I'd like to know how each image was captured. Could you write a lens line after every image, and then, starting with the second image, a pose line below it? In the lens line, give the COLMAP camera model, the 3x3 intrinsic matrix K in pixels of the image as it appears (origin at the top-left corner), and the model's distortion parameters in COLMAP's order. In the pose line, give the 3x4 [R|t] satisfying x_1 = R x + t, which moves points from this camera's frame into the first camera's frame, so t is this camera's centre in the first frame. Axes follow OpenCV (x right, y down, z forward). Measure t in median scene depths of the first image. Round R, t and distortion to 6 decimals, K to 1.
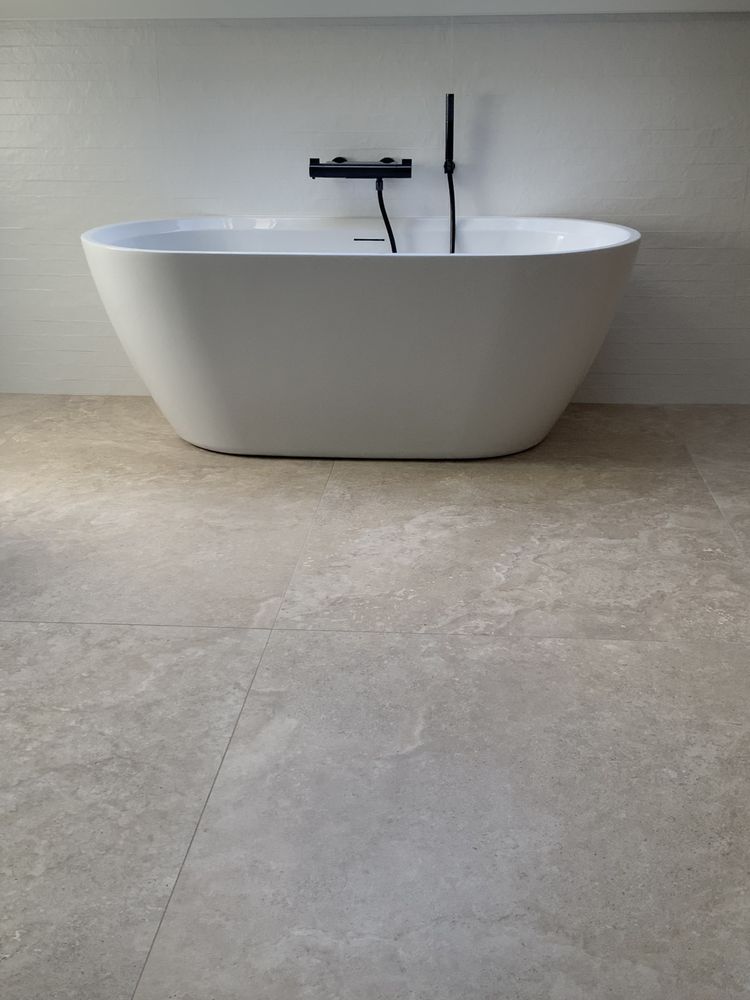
lens RADIAL K [[1156.6, 0, 382.8], [0, 1156.6, 501.5], [0, 0, 1]] dist [0.061519, 0.000000]
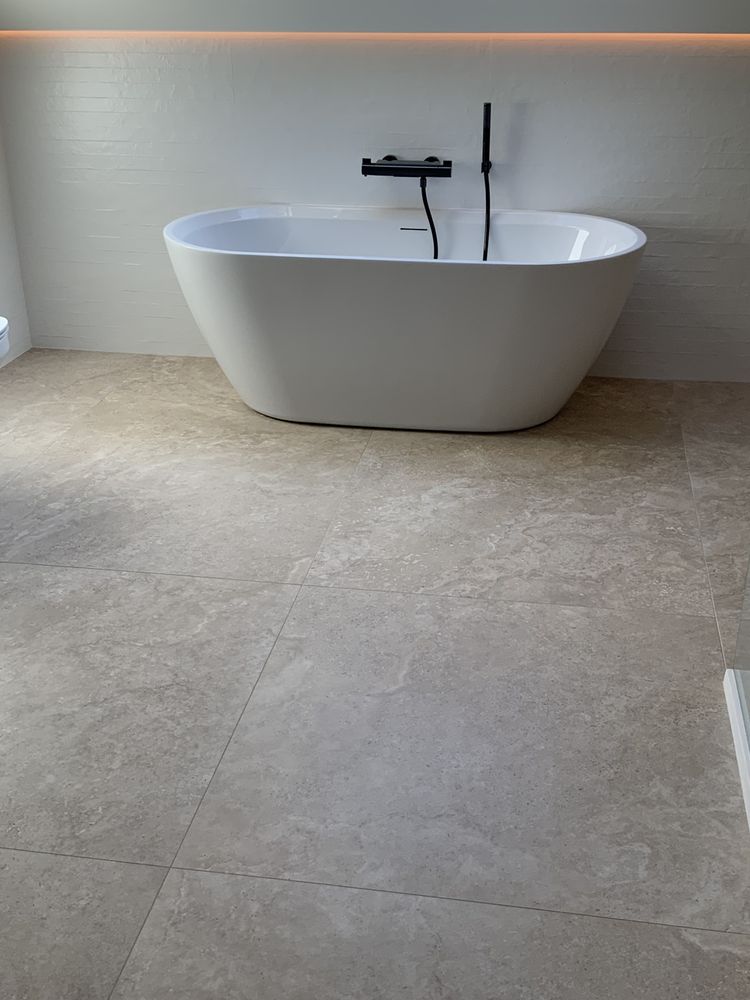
lens RADIAL K [[1156.6, 0, 383.8], [0, 1156.6, 504.2], [0, 0, 1]] dist [0.061519, 0.000000]
pose [[0.996533, 0.036791, -0.074627, 0.081003], [-0.029972, 0.995443, 0.090527, -0.090562], [0.077618, -0.087976, 0.993094, -0.230961]]
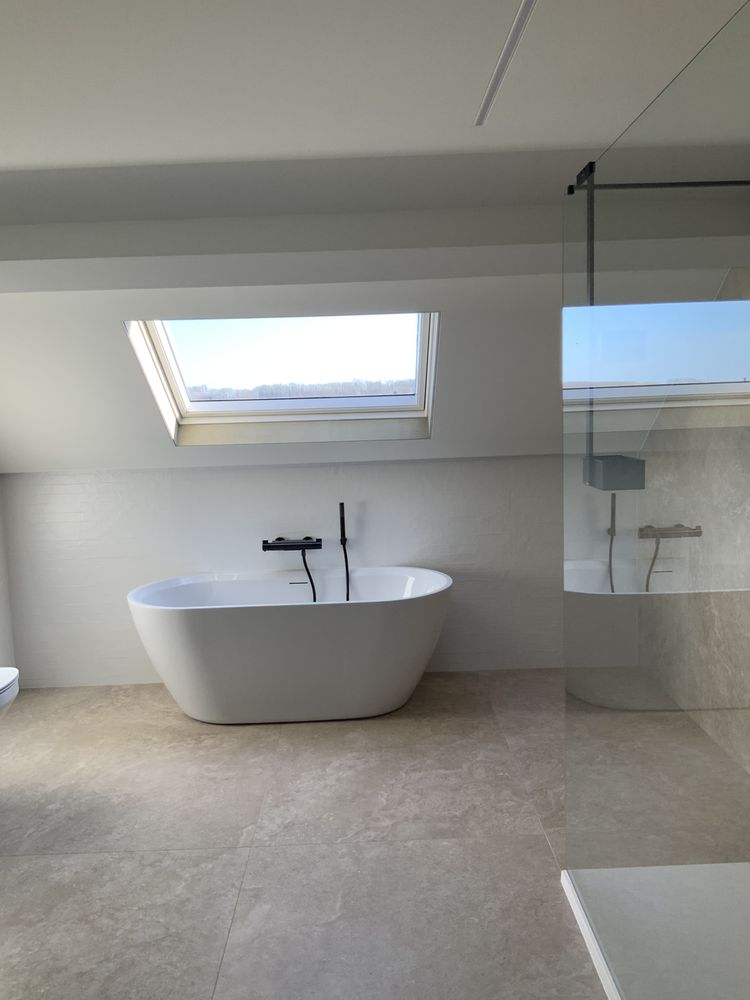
lens RADIAL K [[829.8, 0, 383.0], [0, 829.8, 494.5], [0, 0, 1]] dist [0.068759, -0.134855]
pose [[0.994687, -0.037685, 0.095799, -0.000313], [0.059392, 0.970172, -0.235029, -0.088973], [-0.084084, 0.239470, 0.967256, -0.326877]]
